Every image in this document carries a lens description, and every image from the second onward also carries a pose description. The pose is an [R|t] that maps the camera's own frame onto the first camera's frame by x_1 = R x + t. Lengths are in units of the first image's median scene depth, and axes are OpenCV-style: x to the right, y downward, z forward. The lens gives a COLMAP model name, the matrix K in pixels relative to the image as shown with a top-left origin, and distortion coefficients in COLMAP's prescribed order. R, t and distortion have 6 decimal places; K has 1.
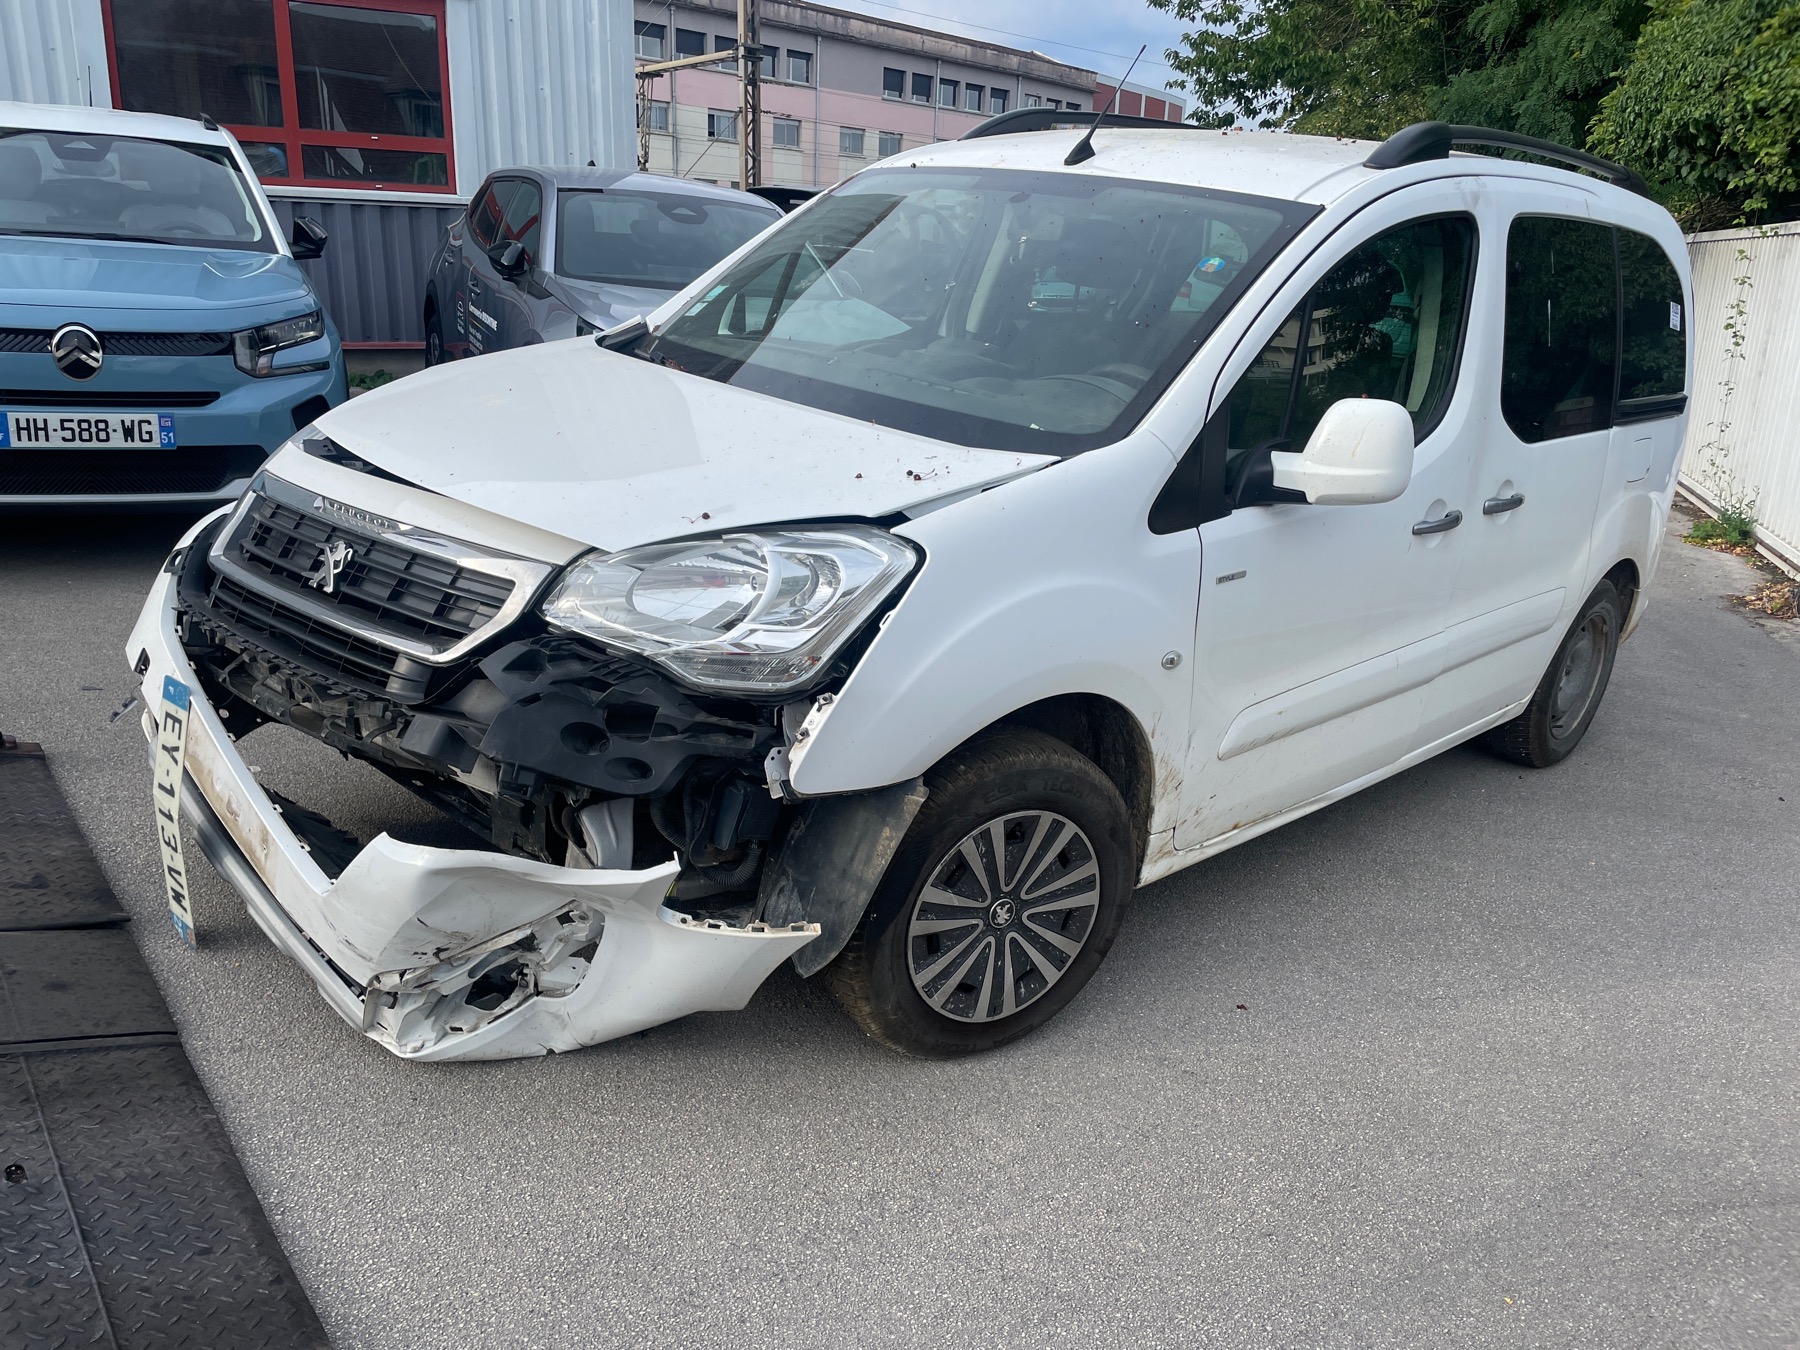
lens RADIAL K [[1379.0, 0, 900.0], [0, 1379.0, 675.0], [0, 0, 1]] dist [0.081212, -0.122189]
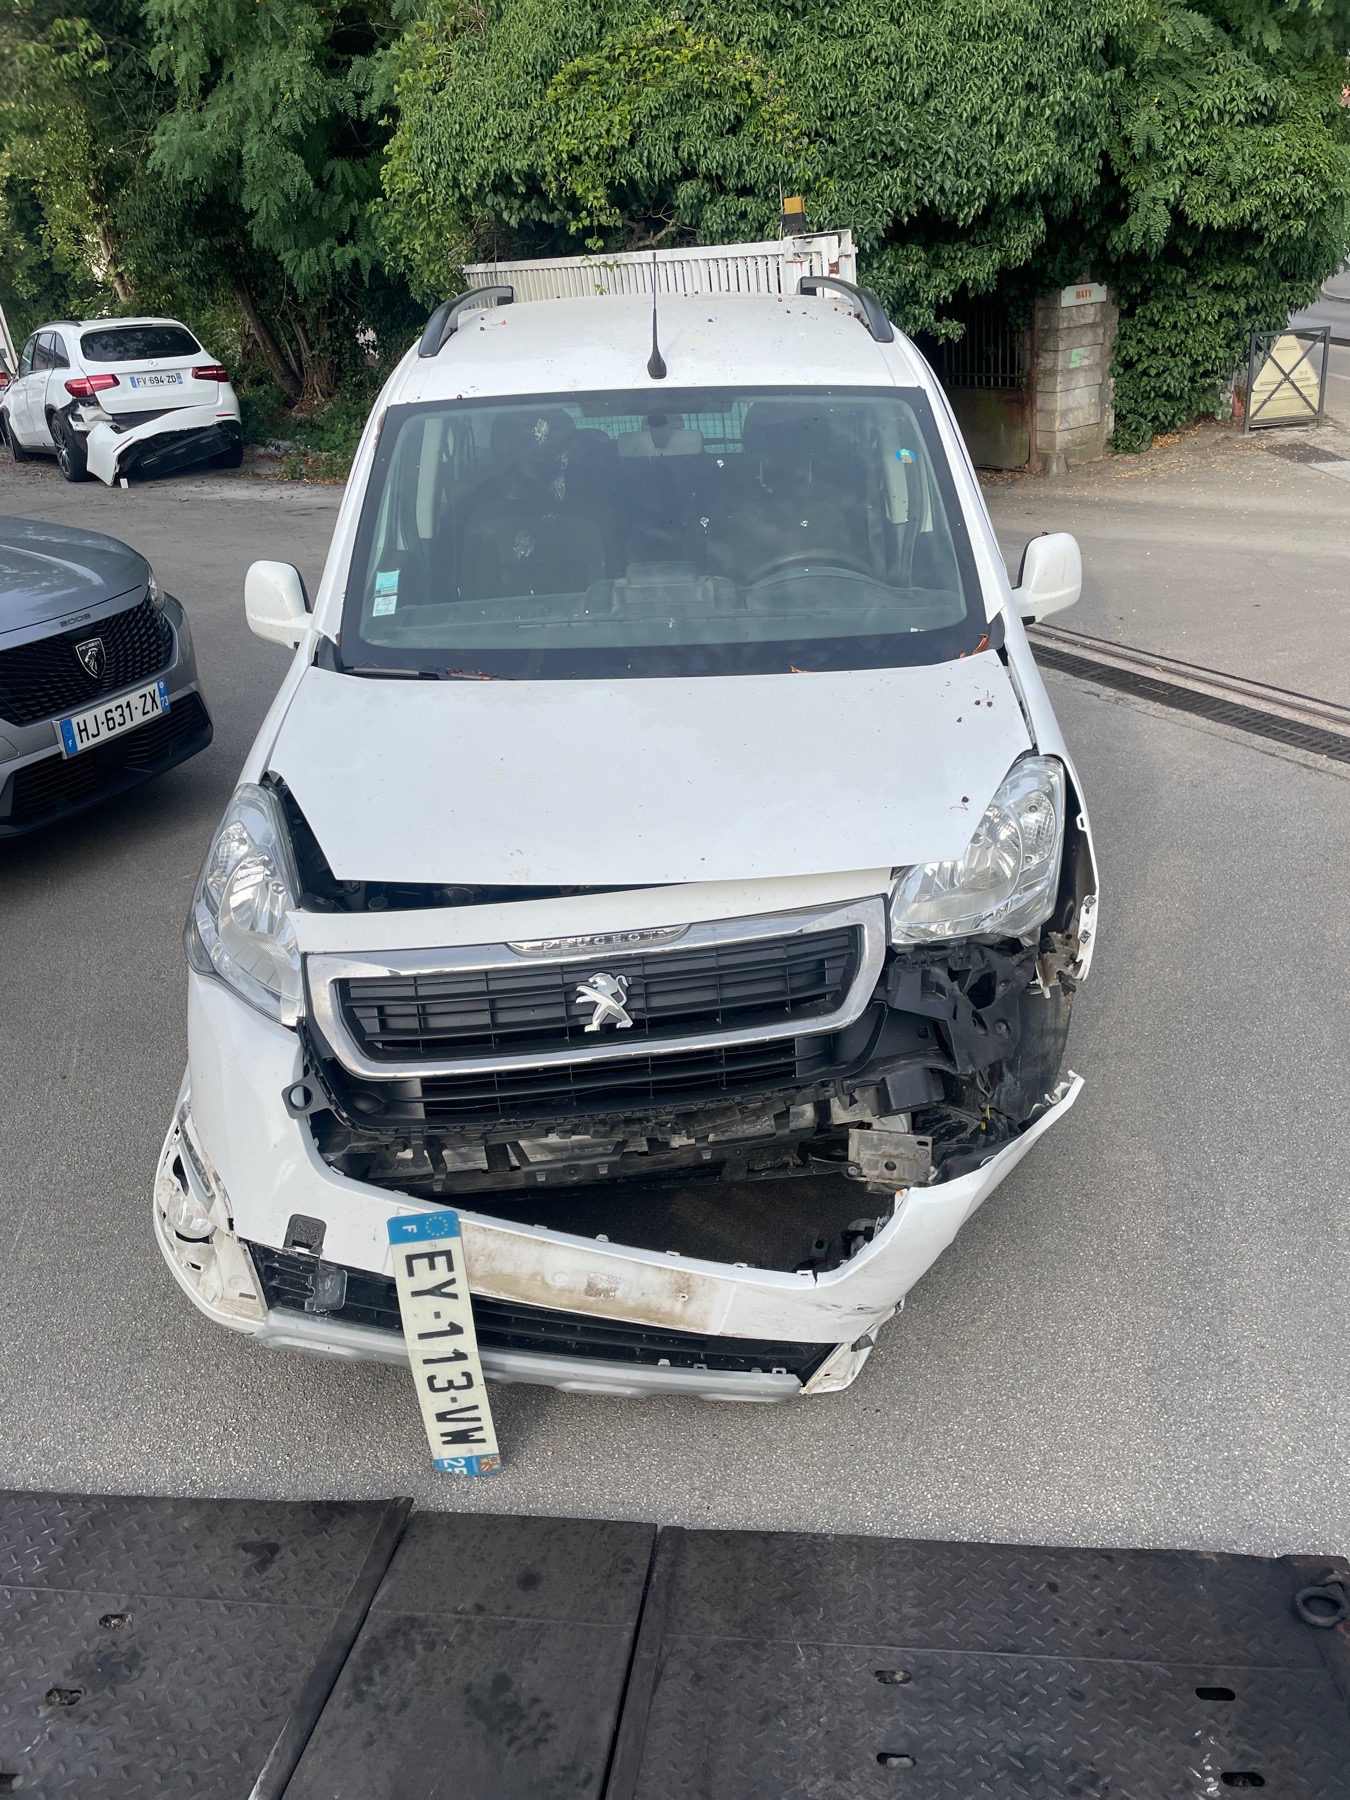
lens RADIAL K [[1379.0, 0, 683.4], [0, 1379.0, 863.5], [0, 0, 1]] dist [0.081212, -0.122189]
pose [[0.685462, -0.398702, 0.609244, -0.801611], [0.326483, 0.916221, 0.232268, -0.321989], [-0.650808, 0.039697, 0.758204, 0.233330]]
